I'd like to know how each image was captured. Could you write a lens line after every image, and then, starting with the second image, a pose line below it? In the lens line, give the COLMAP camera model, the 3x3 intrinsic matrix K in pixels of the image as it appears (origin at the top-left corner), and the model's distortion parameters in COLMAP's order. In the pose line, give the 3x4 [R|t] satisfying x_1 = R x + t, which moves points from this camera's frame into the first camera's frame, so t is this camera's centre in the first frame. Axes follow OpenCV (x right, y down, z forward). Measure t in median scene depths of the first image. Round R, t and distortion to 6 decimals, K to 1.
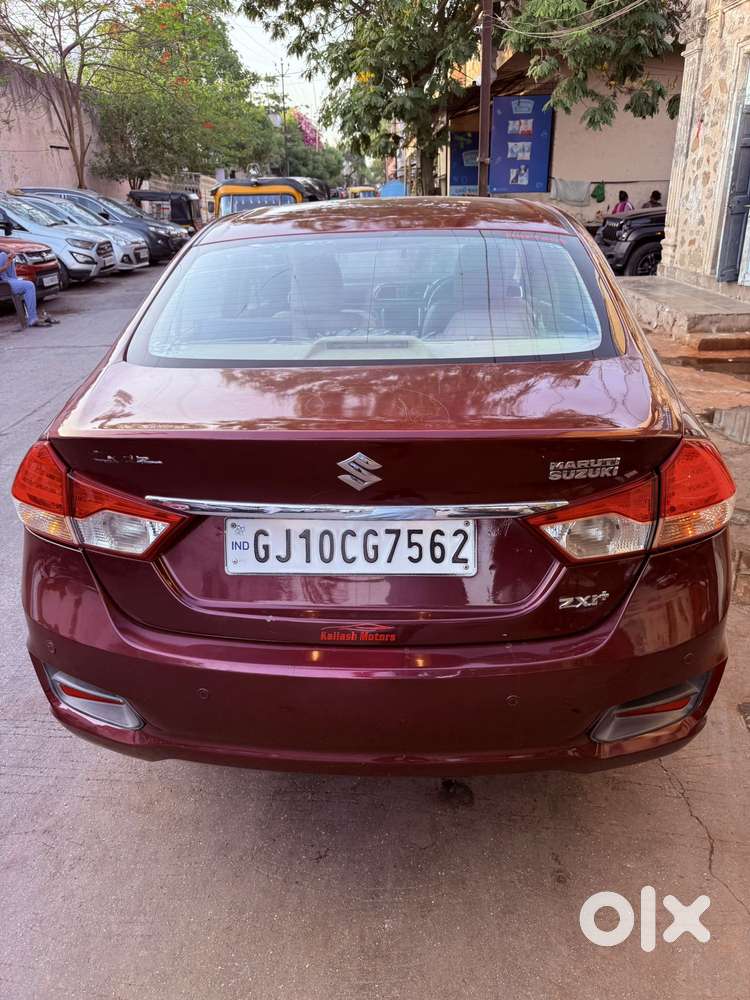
lens RADIAL K [[703.2, 0, 370.6], [0, 703.2, 499.7], [0, 0, 1]] dist [0.027122, -0.023269]
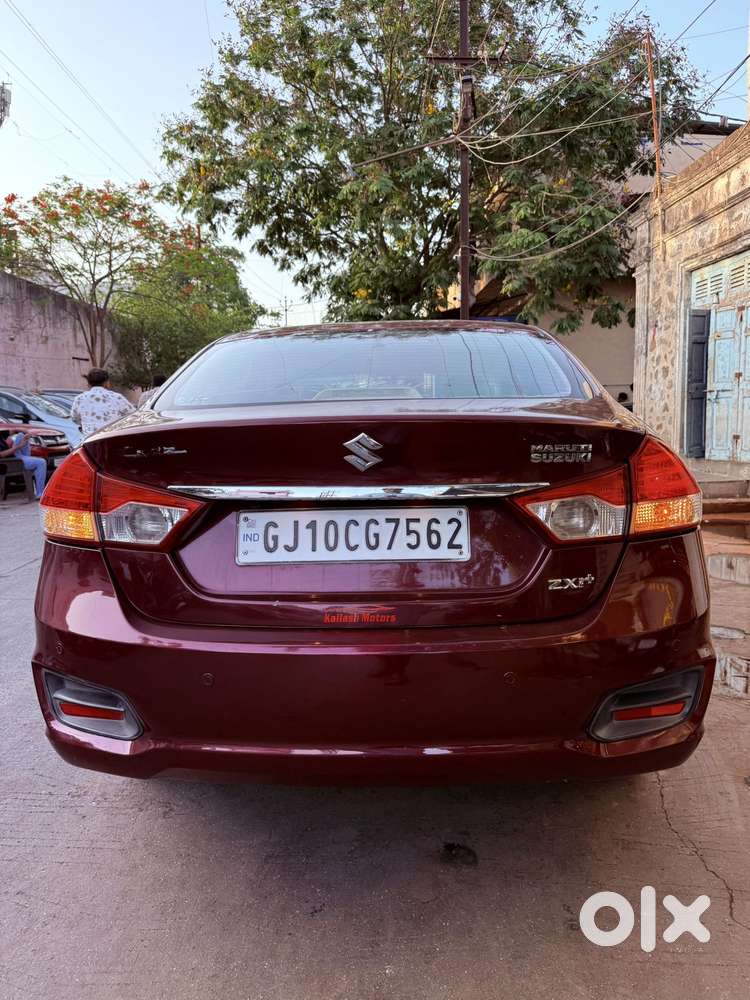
lens RADIAL K [[702.0, 0, 375.0], [0, 702.0, 500.0], [0, 0, 1]] dist [0.031725, -0.025348]
pose [[0.999851, 0.004415, 0.016660, -0.010956], [0.000282, 0.962314, -0.271940, 0.245461], [-0.017233, 0.271904, 0.962170, -0.045389]]
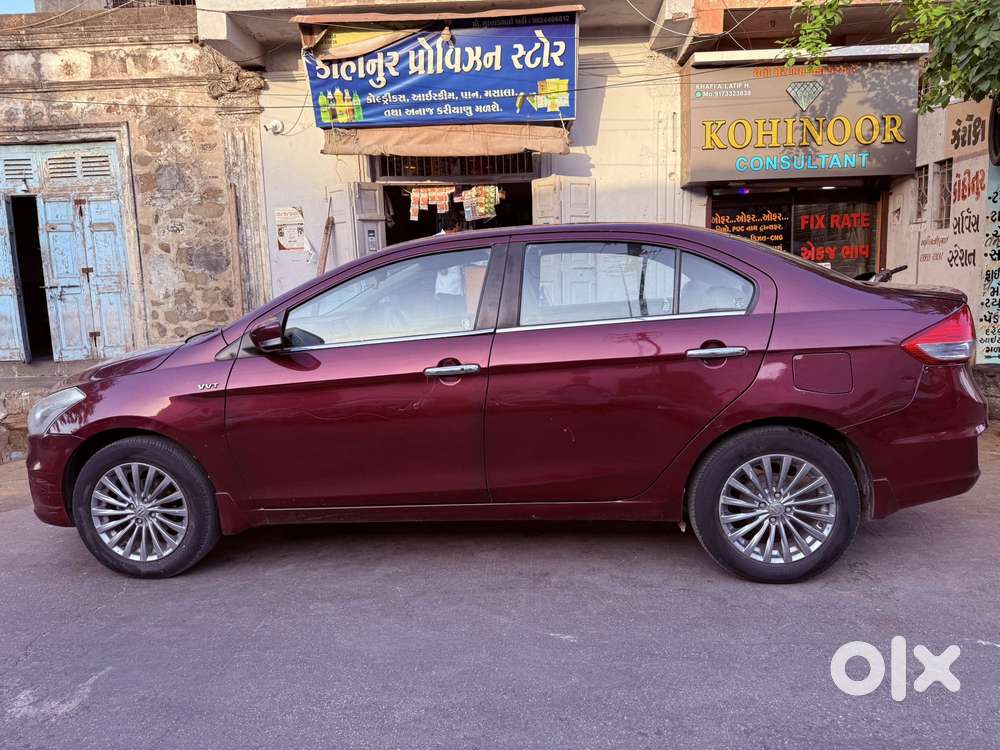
lens RADIAL K [[710.6, 0, 500.0], [0, 710.6, 375.0], [0, 0, 1]] dist [0.027839, -0.042963]
pose [[0.078029, -0.107189, 0.991172, -2.074415], [0.413524, 0.908123, 0.065653, -0.466487], [-0.907144, 0.404750, 0.115185, 1.658489]]
